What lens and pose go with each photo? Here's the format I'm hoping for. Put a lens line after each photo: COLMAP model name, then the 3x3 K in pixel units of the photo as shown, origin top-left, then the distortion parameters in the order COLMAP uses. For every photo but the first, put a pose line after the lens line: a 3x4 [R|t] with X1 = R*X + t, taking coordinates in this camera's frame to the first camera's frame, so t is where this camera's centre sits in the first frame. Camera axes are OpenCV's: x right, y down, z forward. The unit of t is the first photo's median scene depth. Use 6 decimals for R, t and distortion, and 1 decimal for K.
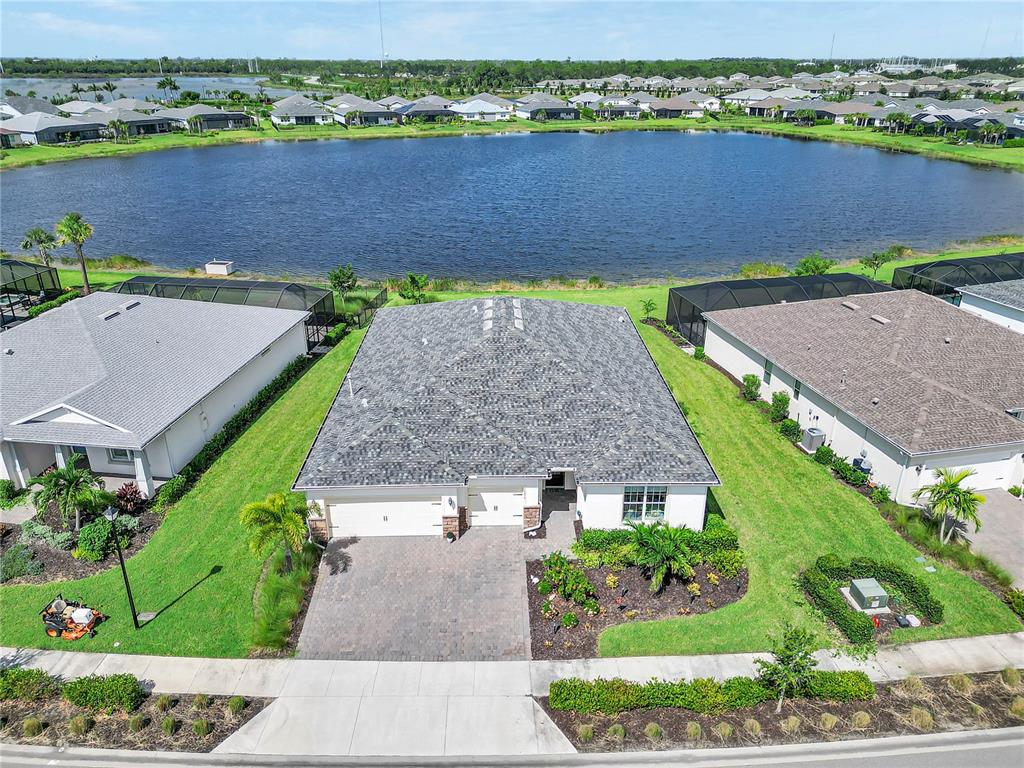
lens RADIAL K [[762.1, 0, 512.0], [0, 762.1, 384.0], [0, 0, 1]] dist [0.079104, -0.090973]
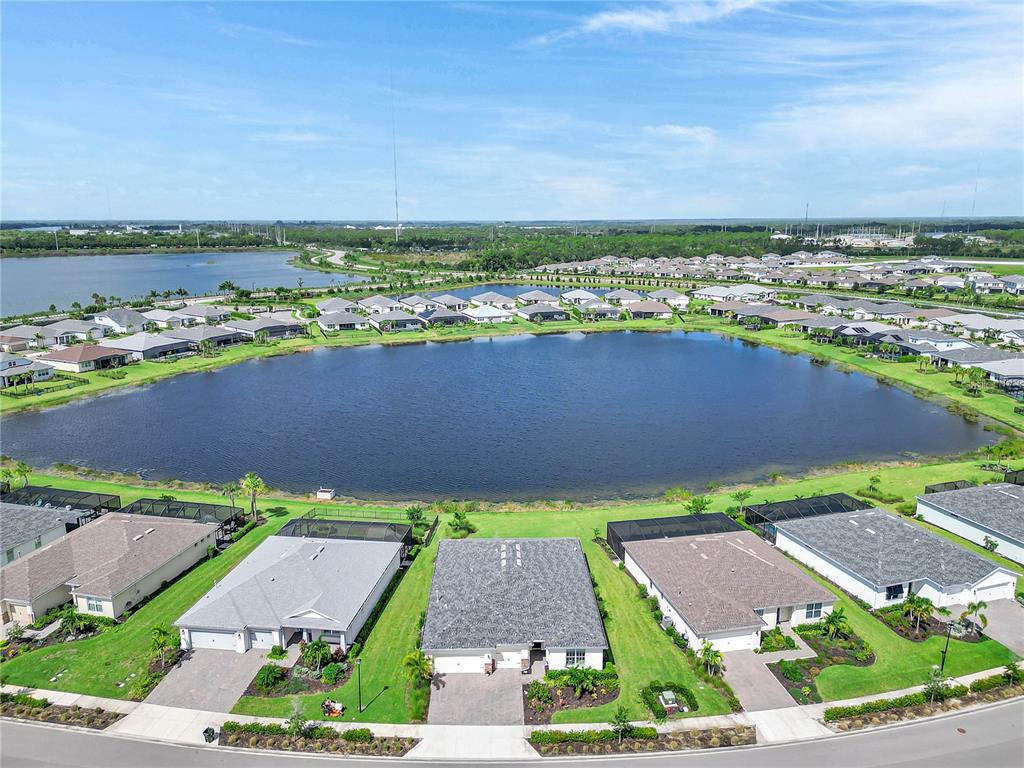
lens RADIAL K [[762.1, 0, 512.0], [0, 762.1, 384.0], [0, 0, 1]] dist [0.079104, -0.090973]
pose [[0.999993, -0.001987, -0.003044, -0.003037], [0.001409, 0.983760, -0.179483, -0.219062], [0.003351, 0.179477, 0.983756, -1.313130]]
